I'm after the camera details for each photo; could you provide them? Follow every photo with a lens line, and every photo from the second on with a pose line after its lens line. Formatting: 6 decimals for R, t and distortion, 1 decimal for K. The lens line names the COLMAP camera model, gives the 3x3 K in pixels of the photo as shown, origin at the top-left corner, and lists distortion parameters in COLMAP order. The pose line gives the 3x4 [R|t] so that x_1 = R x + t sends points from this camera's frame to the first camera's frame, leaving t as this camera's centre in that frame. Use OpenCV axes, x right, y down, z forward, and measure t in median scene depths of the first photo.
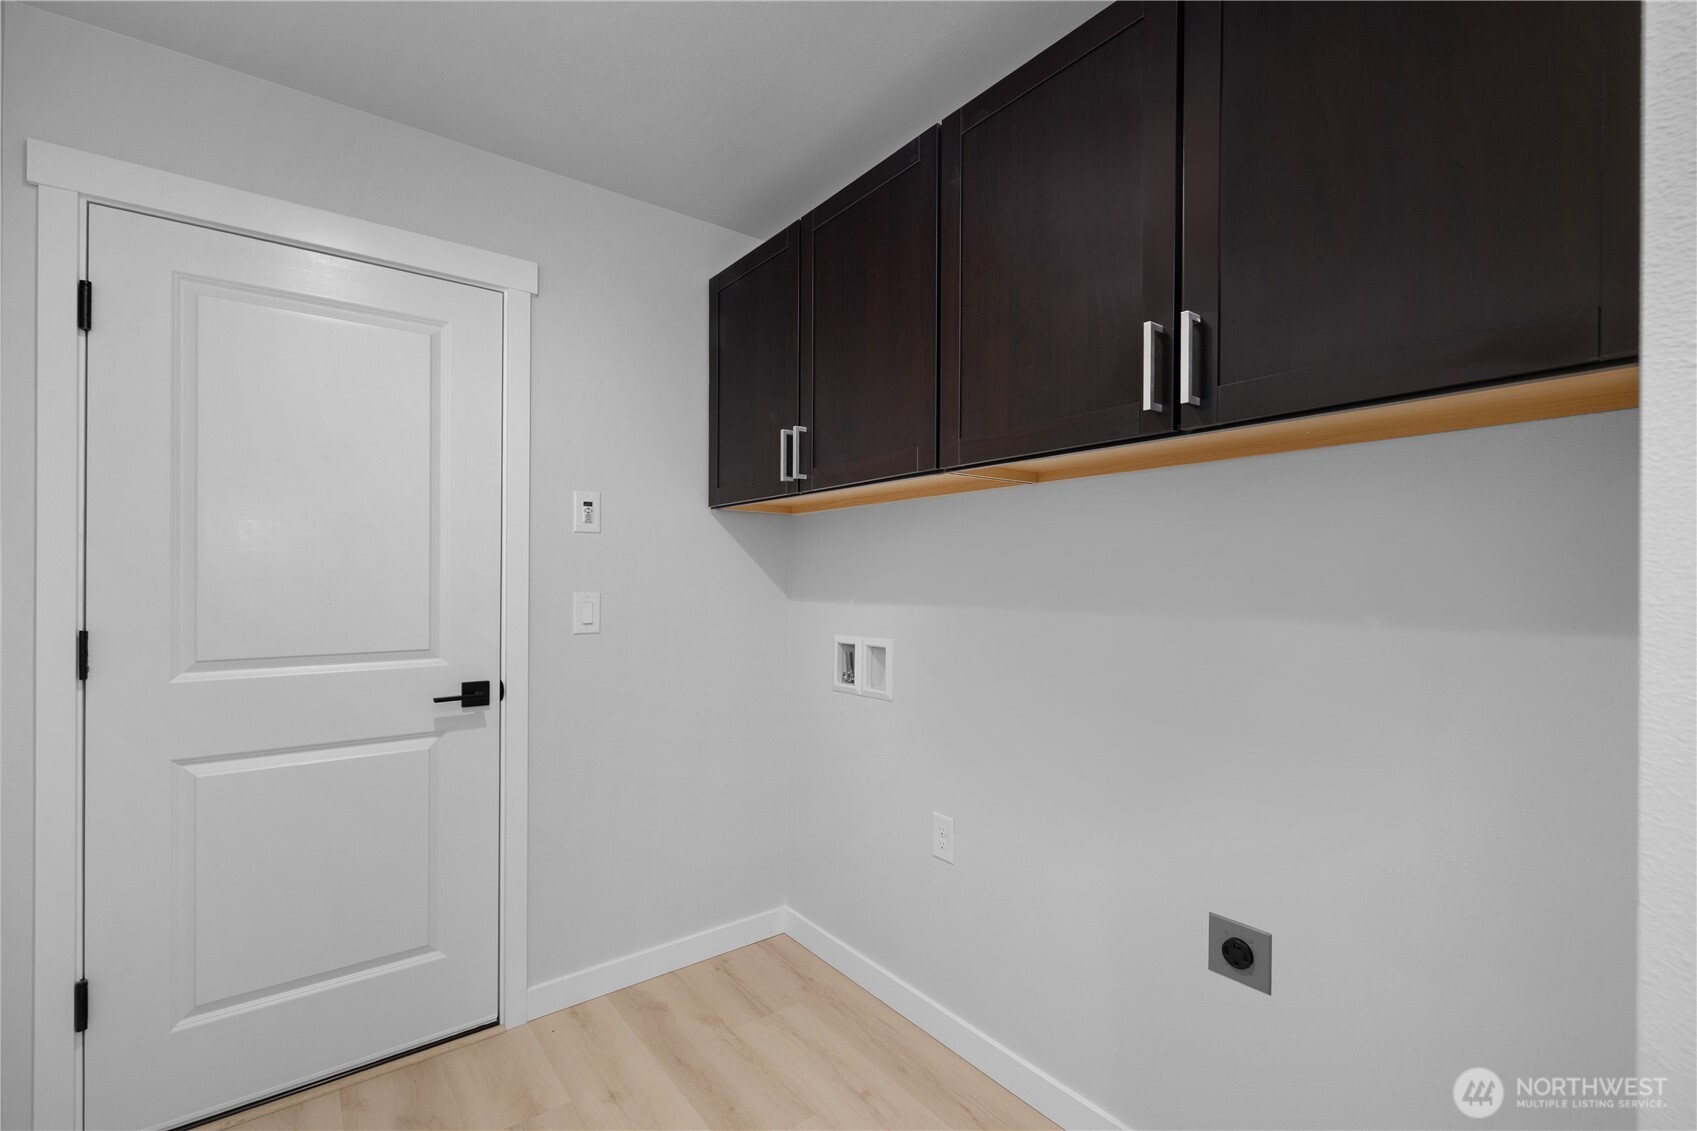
lens RADIAL K [[742.3, 0, 858.7], [0, 742.3, 576.0], [0, 0, 1]] dist [-0.002930, -0.000353]
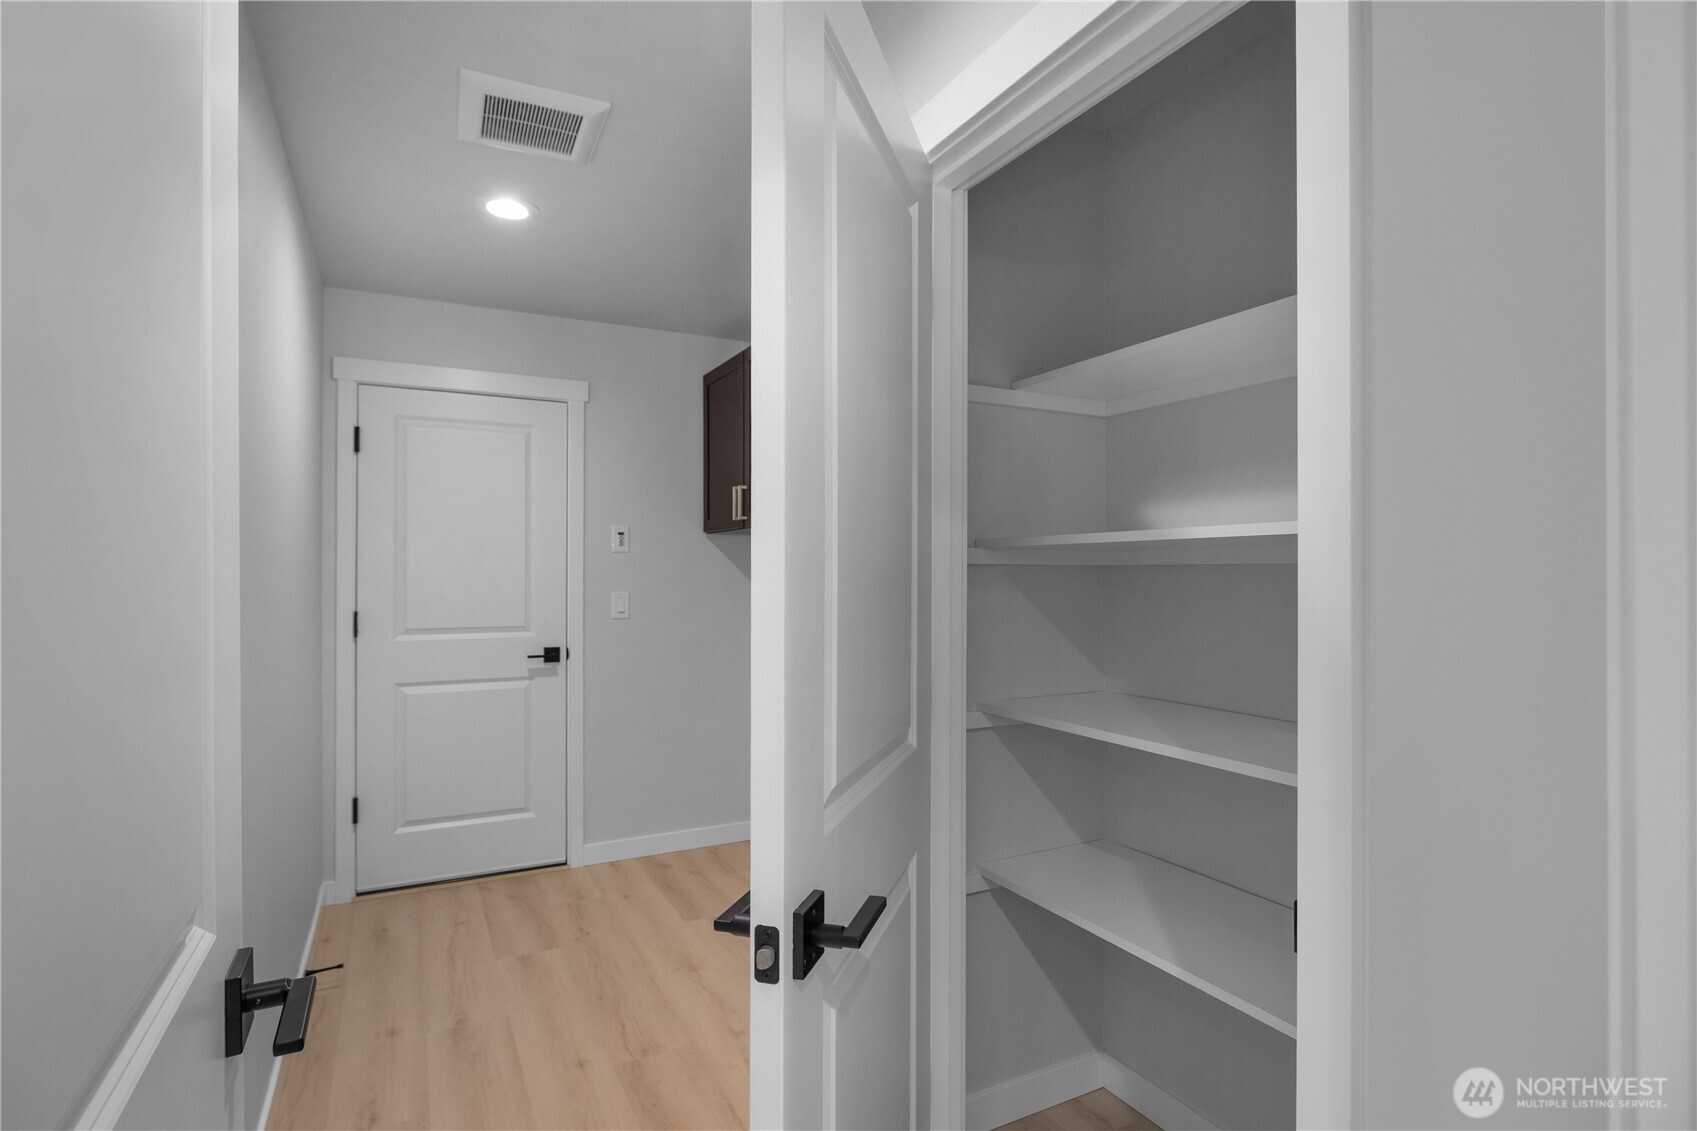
lens RADIAL K [[867.9, 0, 845.7], [0, 867.9, 571.1], [0, 0, 1]] dist [-0.018371, 0.000638]
pose [[0.982278, -0.001179, -0.187426, 0.461263], [0.001356, 0.999999, 0.000819, -0.022510], [0.187425, -0.001059, 0.982278, -0.724056]]
